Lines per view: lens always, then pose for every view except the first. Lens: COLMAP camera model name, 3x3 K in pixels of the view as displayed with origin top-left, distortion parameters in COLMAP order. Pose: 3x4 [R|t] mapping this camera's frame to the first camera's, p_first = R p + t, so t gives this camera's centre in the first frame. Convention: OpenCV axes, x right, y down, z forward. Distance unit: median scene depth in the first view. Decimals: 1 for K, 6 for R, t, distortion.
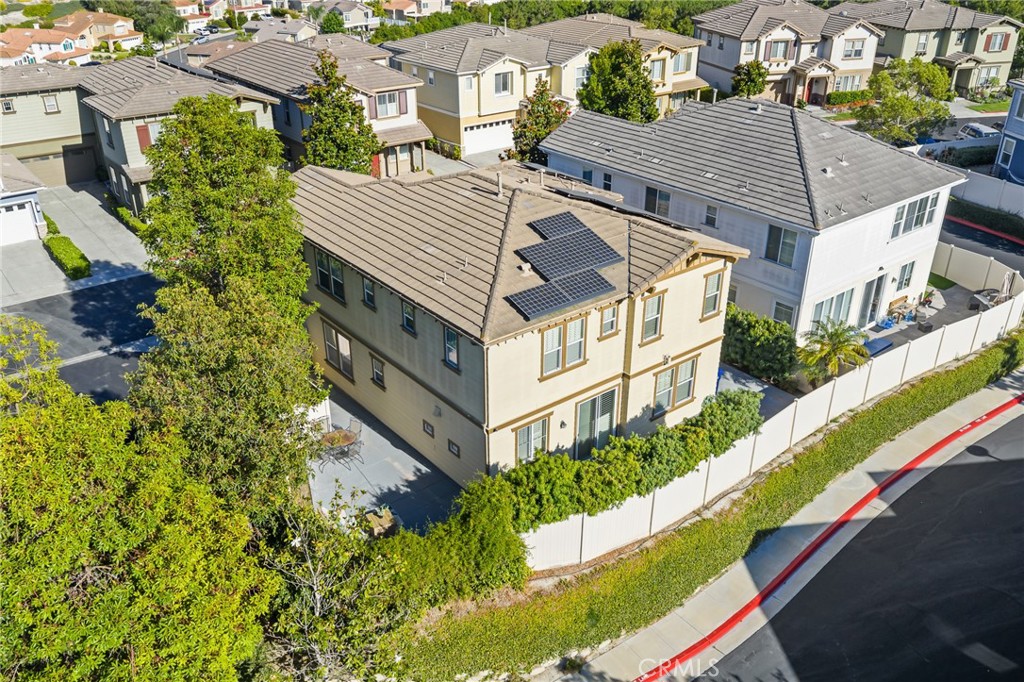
lens RADIAL K [[853.3, 0, 512.6], [0, 853.3, 348.2], [0, 0, 1]] dist [0.008818, -0.000119]
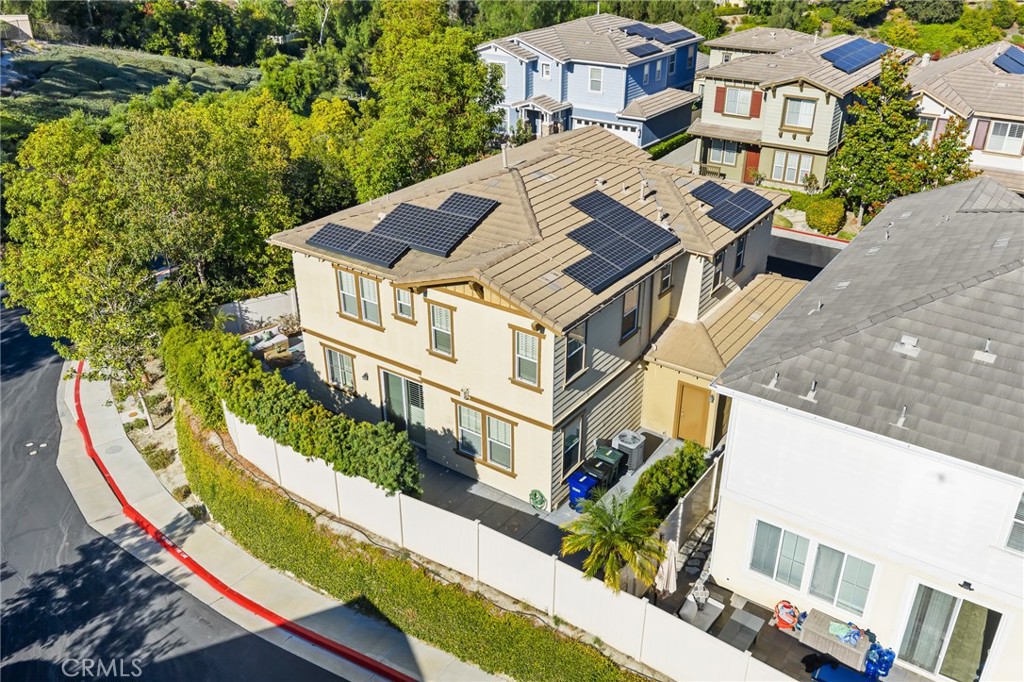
lens RADIAL K [[853.3, 0, 512.6], [0, 853.3, 348.2], [0, 0, 1]] dist [0.008818, -0.000119]
pose [[0.276680, 0.446044, -0.851172, 0.974084], [-0.442792, 0.845291, 0.299029, -0.326564], [0.852868, 0.294156, 0.431380, 0.707934]]
